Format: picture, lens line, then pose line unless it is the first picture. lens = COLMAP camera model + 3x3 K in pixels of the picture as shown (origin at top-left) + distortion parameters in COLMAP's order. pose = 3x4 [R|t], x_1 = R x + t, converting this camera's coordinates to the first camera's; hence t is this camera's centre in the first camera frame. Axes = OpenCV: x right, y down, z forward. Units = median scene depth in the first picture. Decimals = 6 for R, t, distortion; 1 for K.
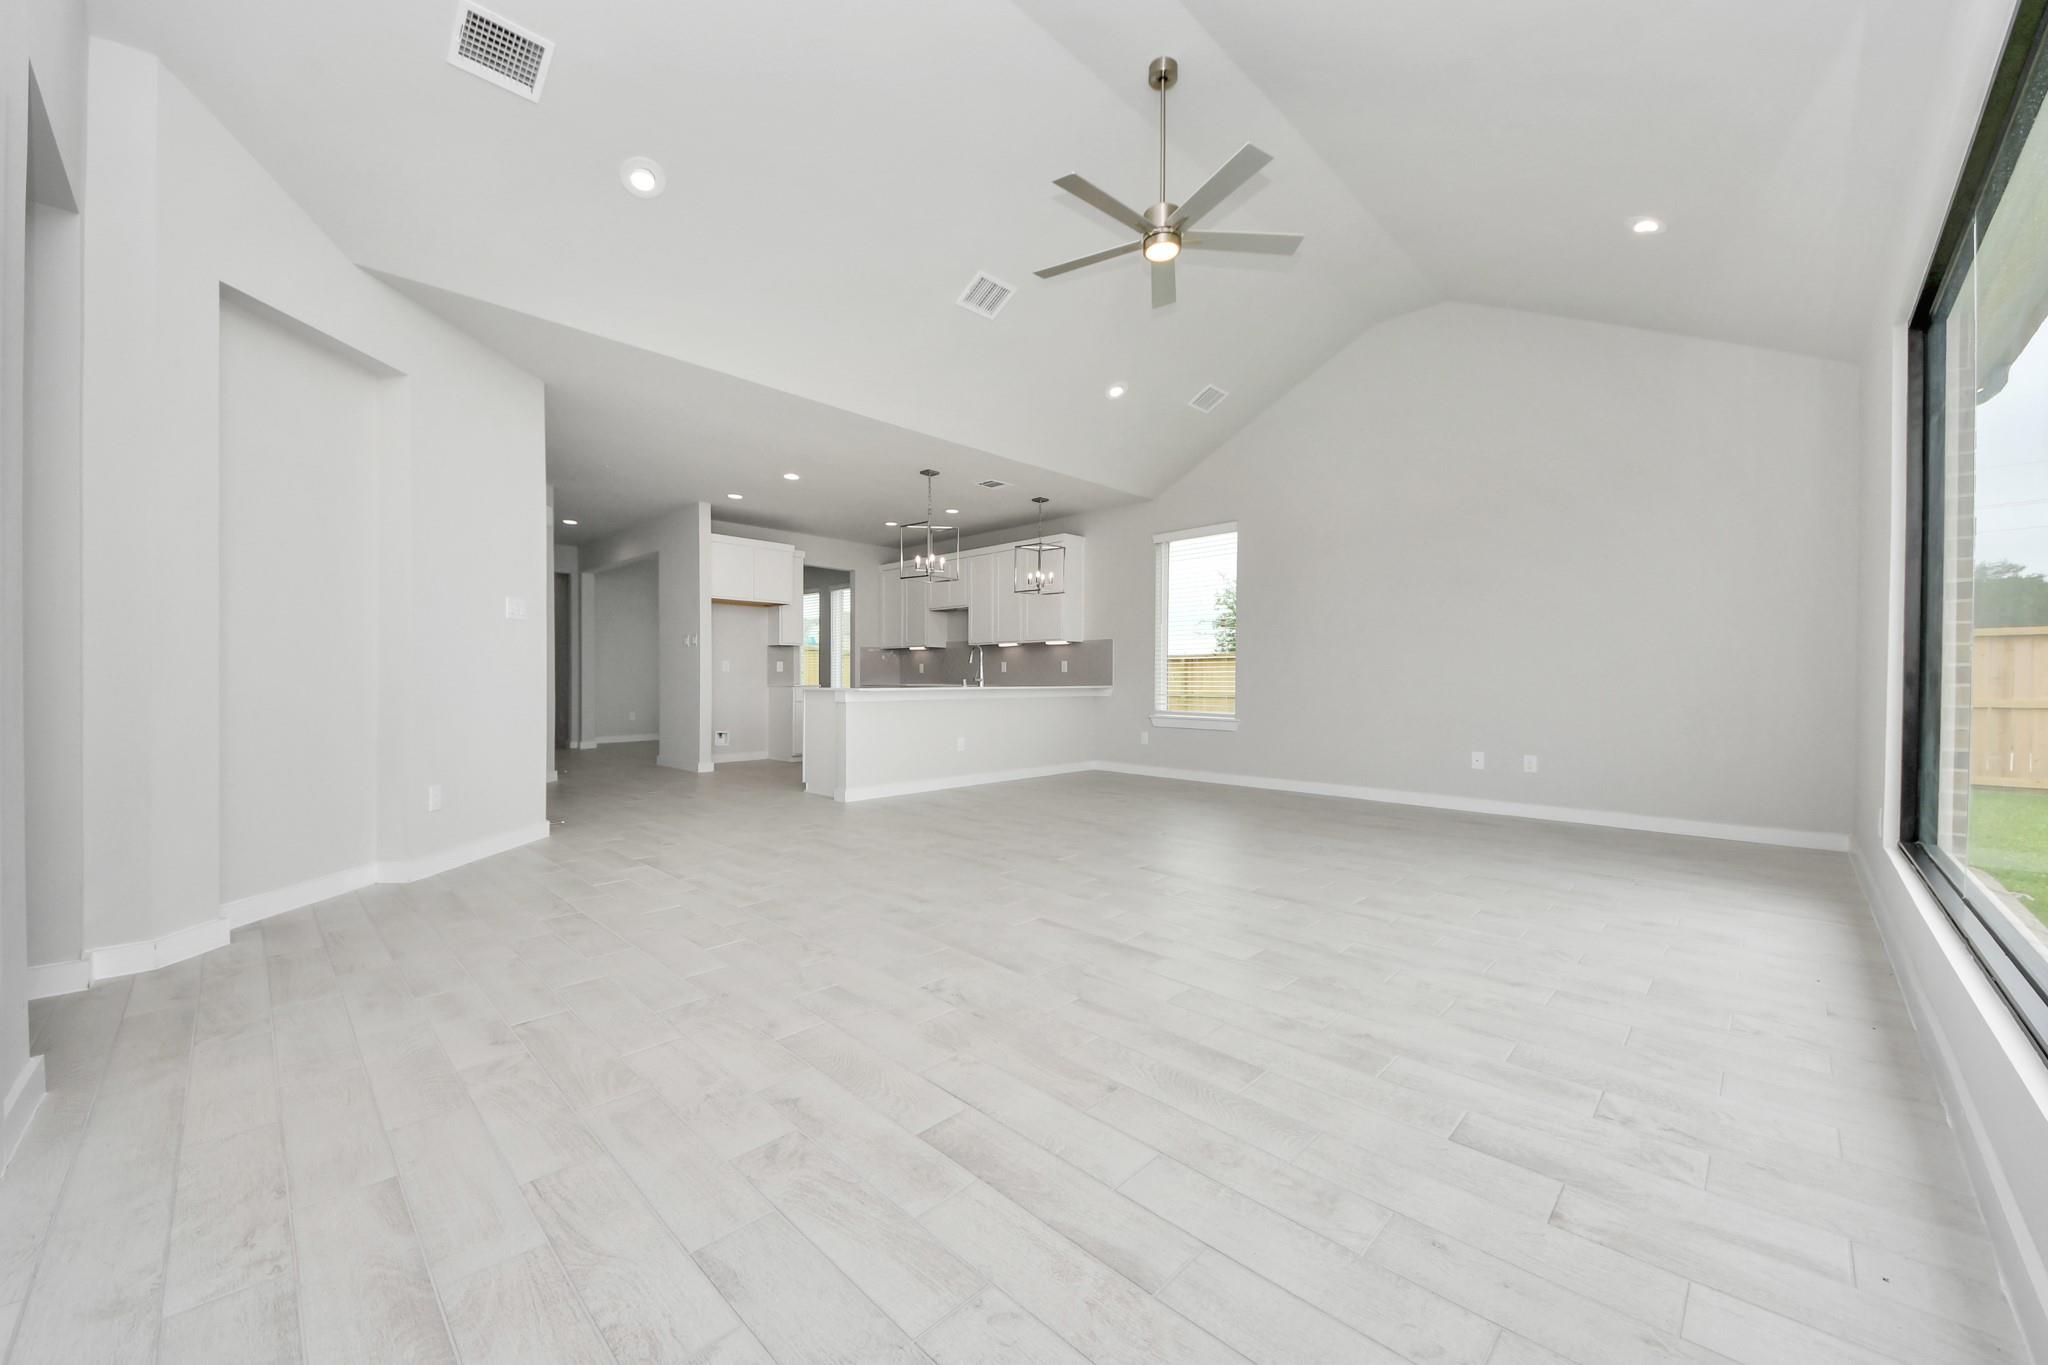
lens RADIAL K [[750.9, 0, 1017.6], [0, 750.9, 685.9], [0, 0, 1]] dist [-0.020257, -0.000674]
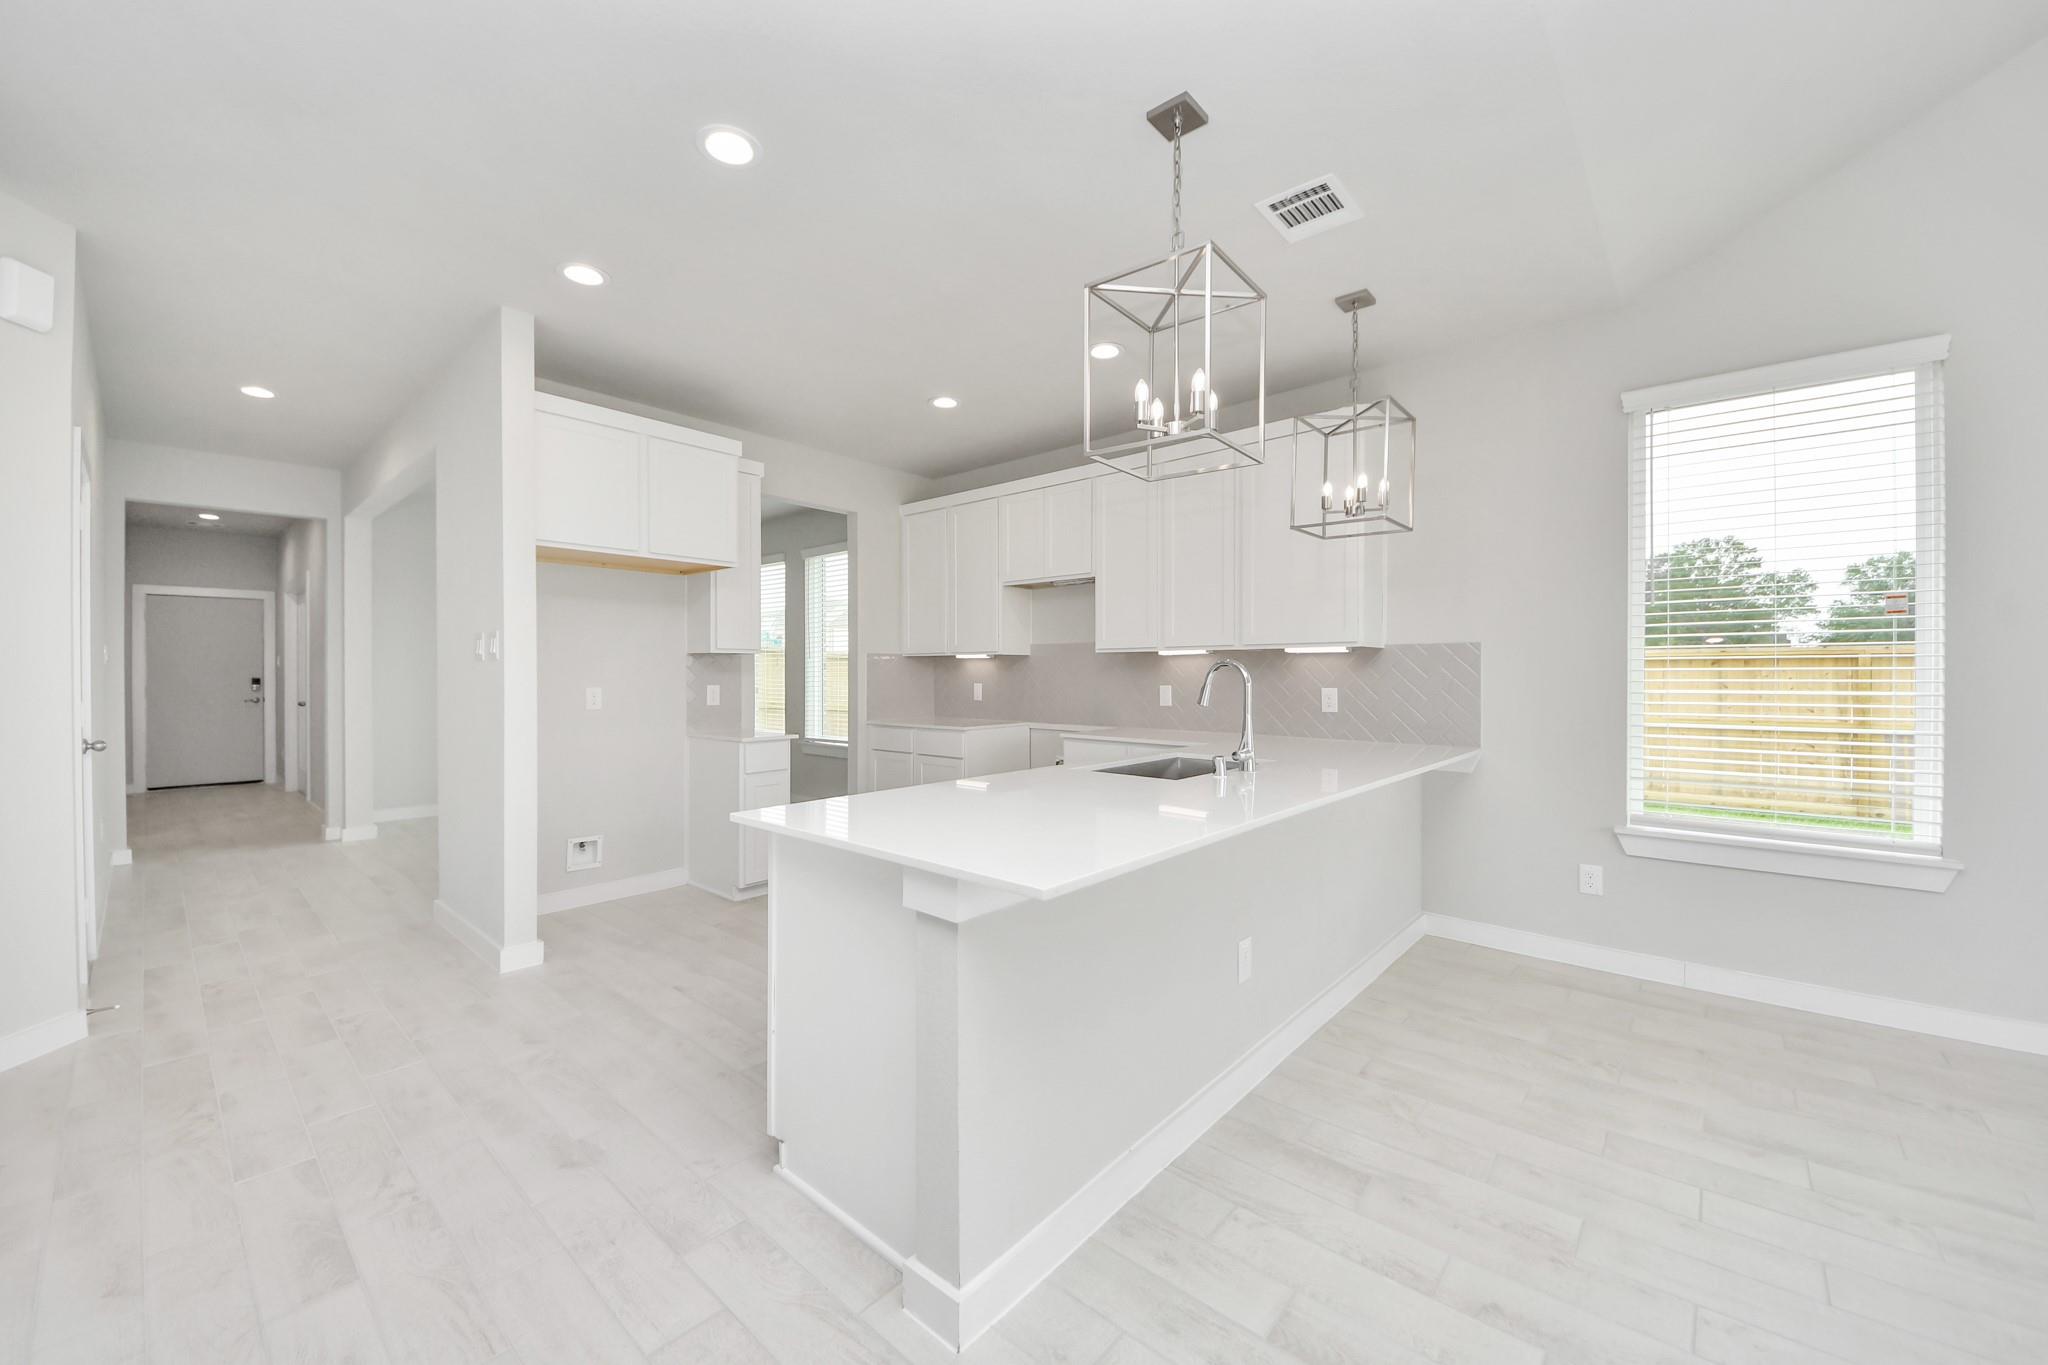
lens RADIAL K [[750.9, 0, 1029.2], [0, 750.9, 676.5], [0, 0, 1]] dist [-0.020257, -0.000674]
pose [[0.998061, -0.003386, 0.062157, -0.139751], [0.003850, 0.999966, -0.007354, -0.034702], [-0.062129, 0.007579, 0.998039, 0.495591]]
